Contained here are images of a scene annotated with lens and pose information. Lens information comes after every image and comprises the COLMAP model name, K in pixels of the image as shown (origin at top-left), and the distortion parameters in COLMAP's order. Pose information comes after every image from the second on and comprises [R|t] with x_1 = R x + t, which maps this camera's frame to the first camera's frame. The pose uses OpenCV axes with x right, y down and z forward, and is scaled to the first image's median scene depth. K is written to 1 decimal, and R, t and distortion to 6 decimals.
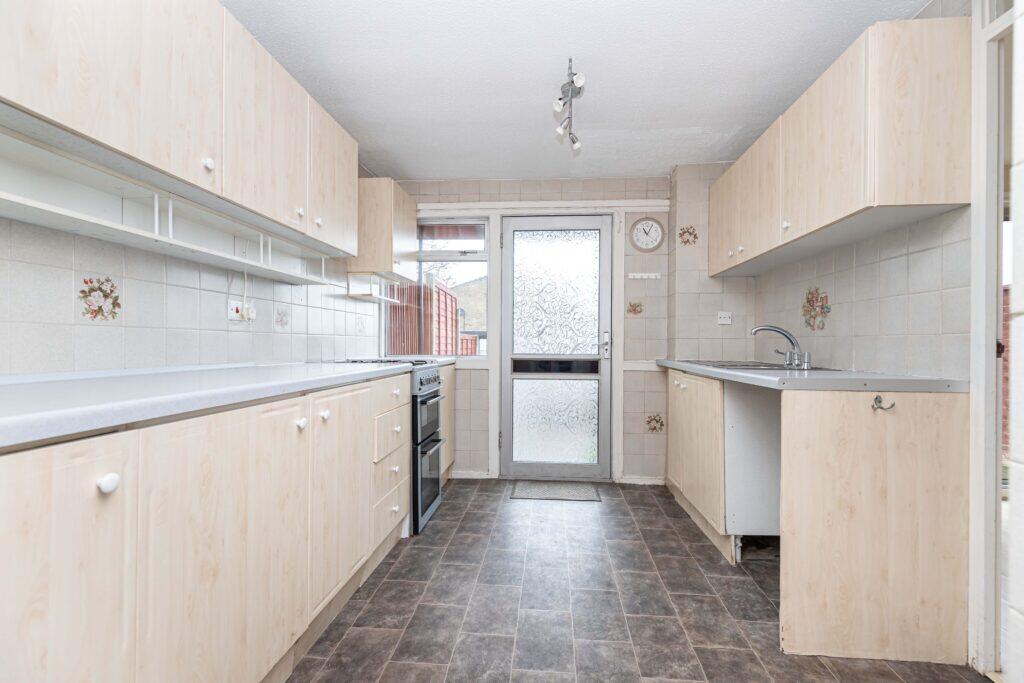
lens RADIAL K [[467.4, 0, 518.3], [0, 467.4, 340.6], [0, 0, 1]] dist [0.015087, -0.000072]
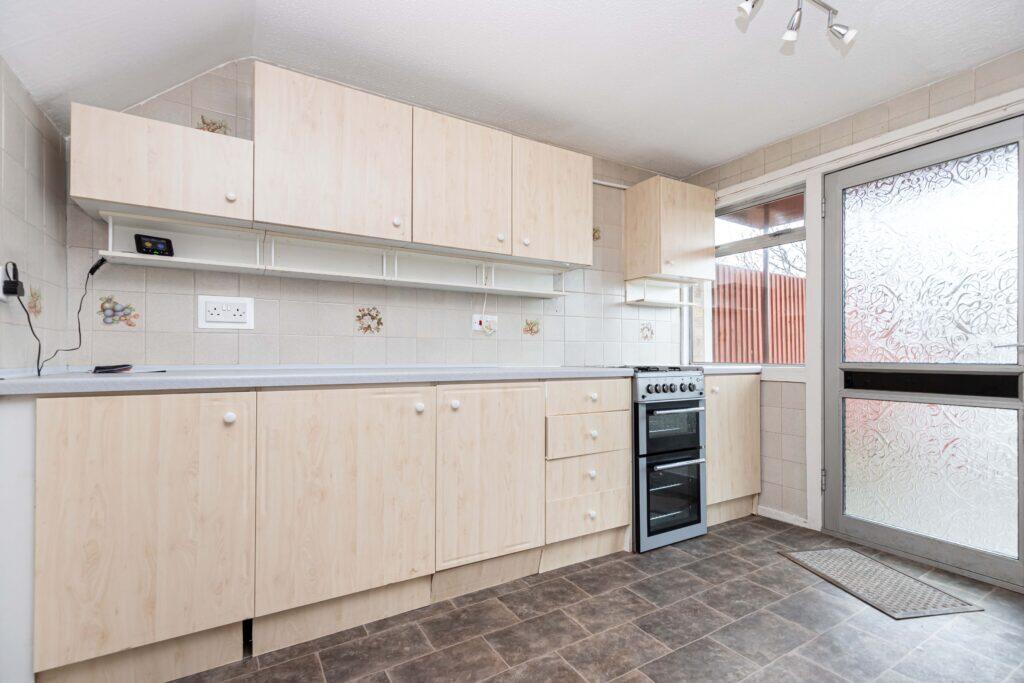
lens RADIAL K [[467.4, 0, 519.2], [0, 467.4, 348.6], [0, 0, 1]] dist [0.015087, -0.000072]
pose [[0.586626, -0.017550, -0.809668, 0.412892], [0.007957, 0.999842, -0.015907, 0.022387], [0.809819, 0.002889, 0.586673, 0.267523]]
